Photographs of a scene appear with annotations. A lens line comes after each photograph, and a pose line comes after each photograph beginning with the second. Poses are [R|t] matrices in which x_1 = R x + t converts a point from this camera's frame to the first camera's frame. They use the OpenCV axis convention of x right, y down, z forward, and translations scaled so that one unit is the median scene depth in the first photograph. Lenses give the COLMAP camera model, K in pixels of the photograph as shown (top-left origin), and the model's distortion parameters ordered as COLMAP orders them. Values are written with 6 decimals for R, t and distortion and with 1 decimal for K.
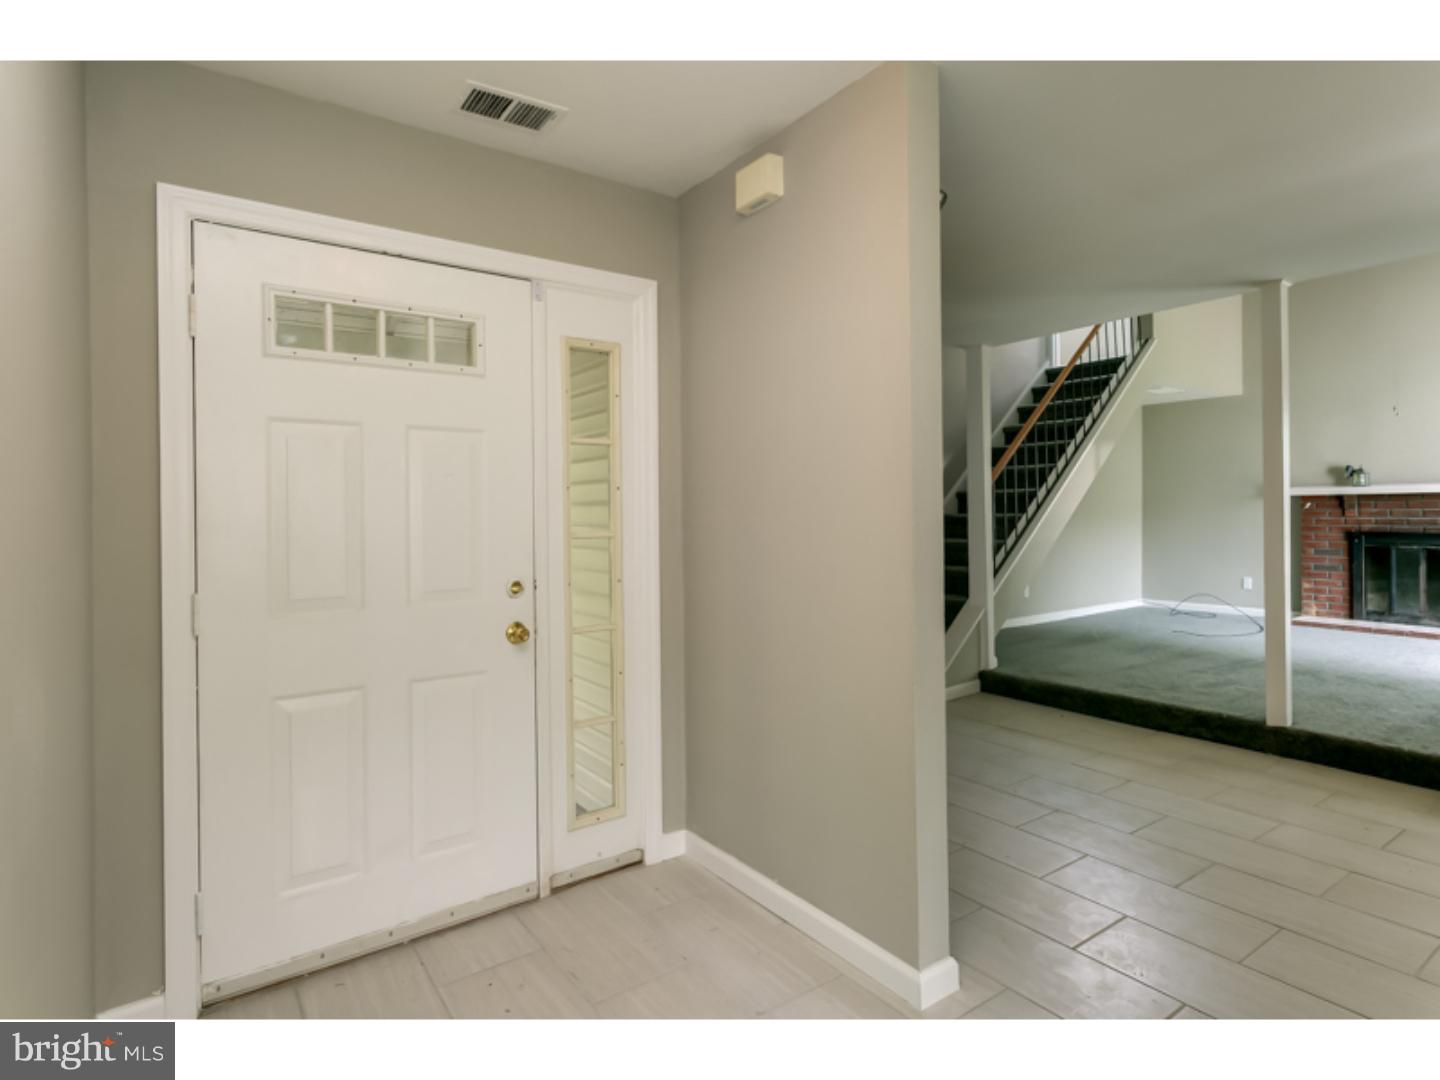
lens RADIAL K [[775.1, 0, 725.7], [0, 775.1, 512.3], [0, 0, 1]] dist [-0.002144, 0.010921]
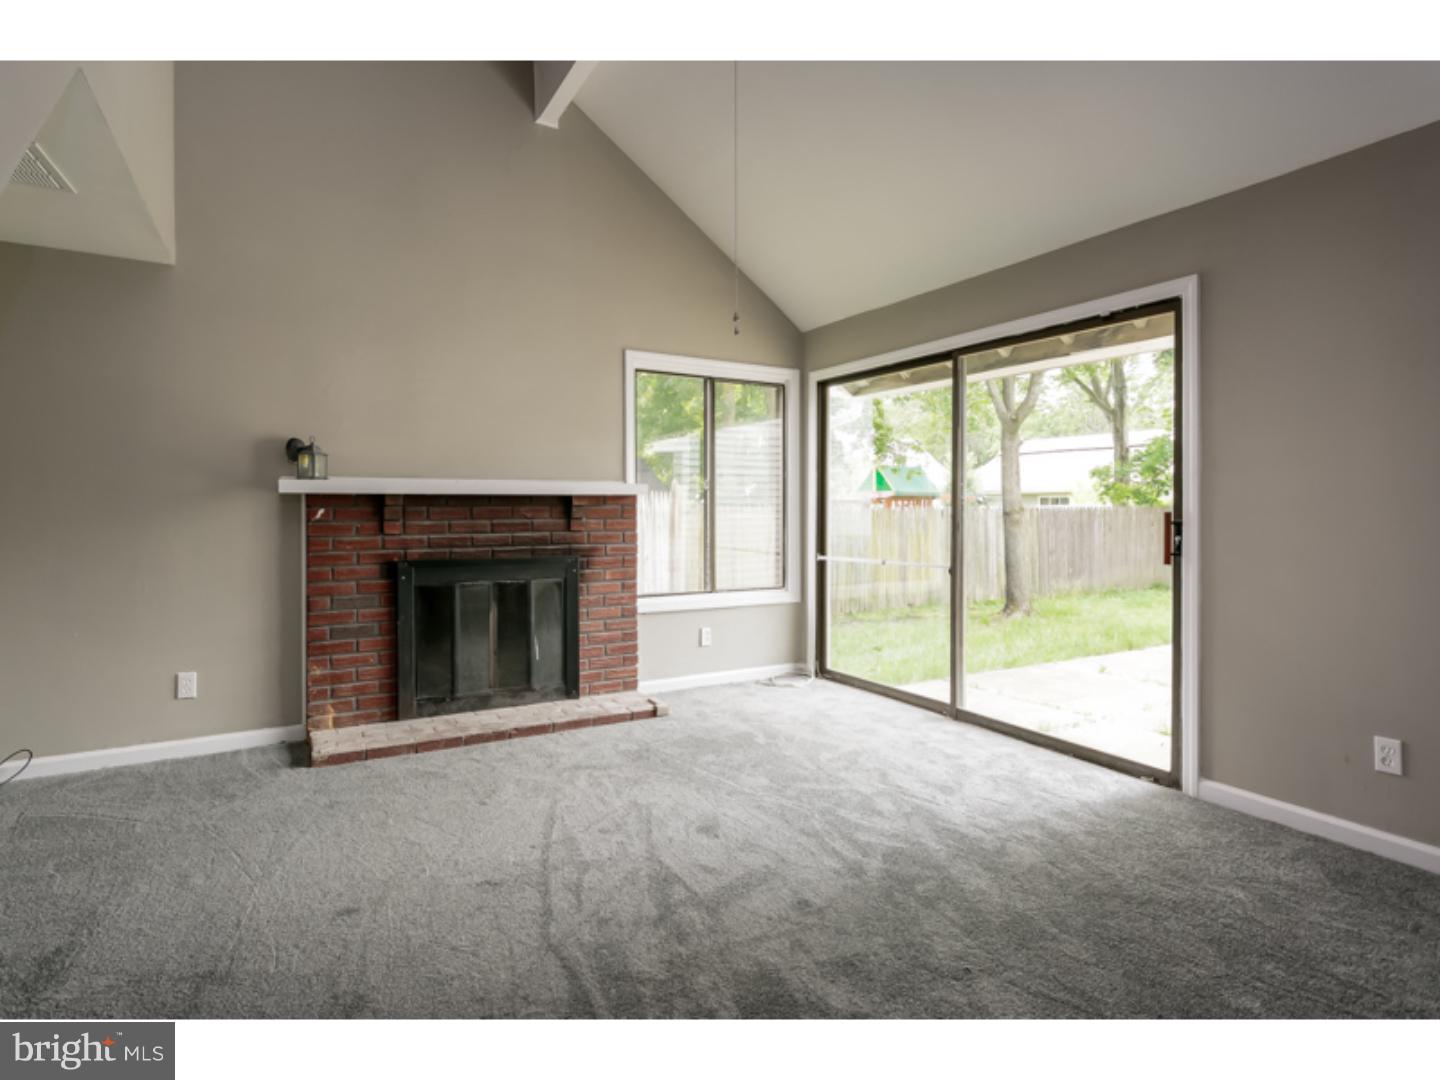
lens RADIAL K [[775.1, 0, 725.7], [0, 775.1, 512.3], [0, 0, 1]] dist [-0.002144, 0.010921]
pose [[0.106506, -0.001651, 0.994311, 0.306467], [0.001750, 0.999997, 0.001473, -0.011606], [-0.994311, 0.001583, 0.106508, 0.767066]]
